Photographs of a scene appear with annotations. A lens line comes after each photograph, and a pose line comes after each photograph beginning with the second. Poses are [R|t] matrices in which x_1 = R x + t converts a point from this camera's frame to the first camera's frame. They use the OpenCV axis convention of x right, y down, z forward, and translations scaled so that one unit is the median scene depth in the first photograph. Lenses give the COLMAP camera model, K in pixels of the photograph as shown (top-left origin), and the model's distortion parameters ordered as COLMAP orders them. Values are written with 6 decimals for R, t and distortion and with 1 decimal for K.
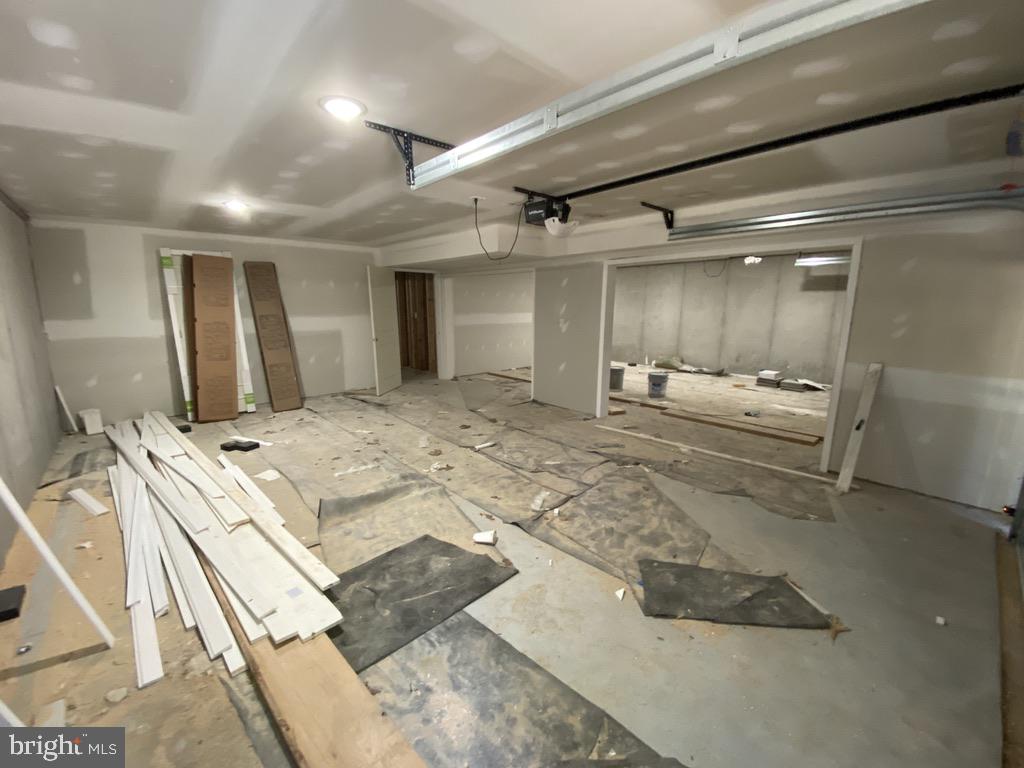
lens RADIAL K [[419.7, 0, 514.0], [0, 419.7, 387.8], [0, 0, 1]] dist [0.007016, -0.002046]
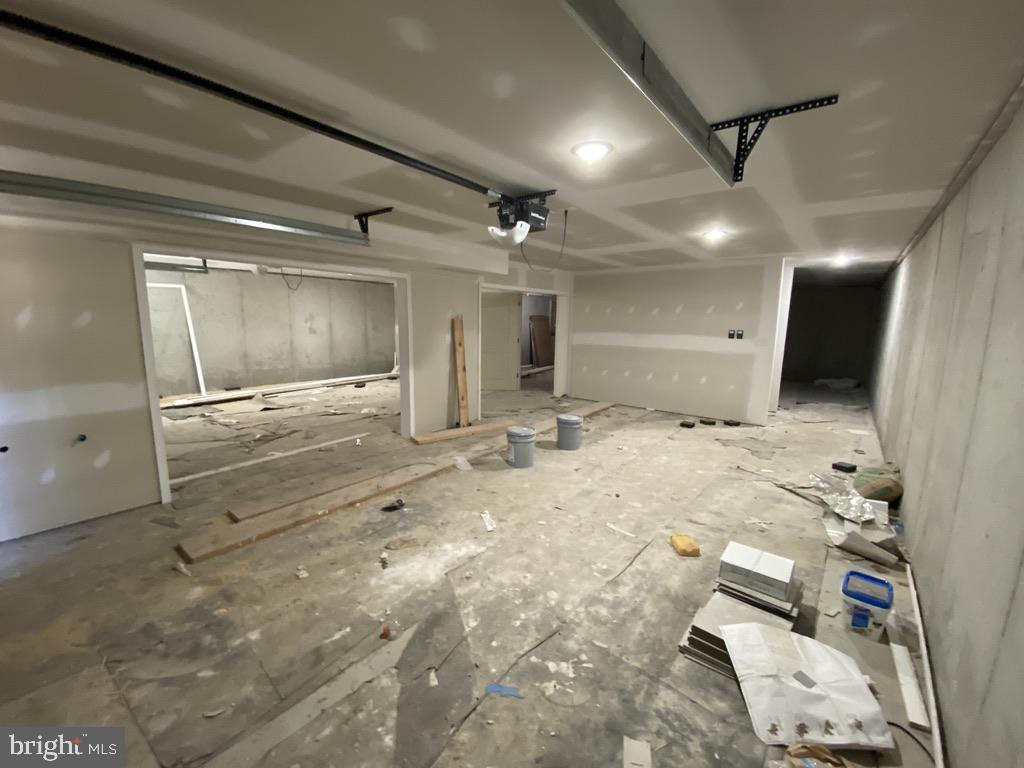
lens RADIAL K [[419.7, 0, 513.5], [0, 419.7, 387.6], [0, 0, 1]] dist [0.007016, -0.002046]
pose [[0.147079, 0.153114, -0.977202, 1.422195], [-0.202322, 0.971715, 0.121803, -0.252377], [0.968212, 0.179795, 0.173897, 1.290229]]
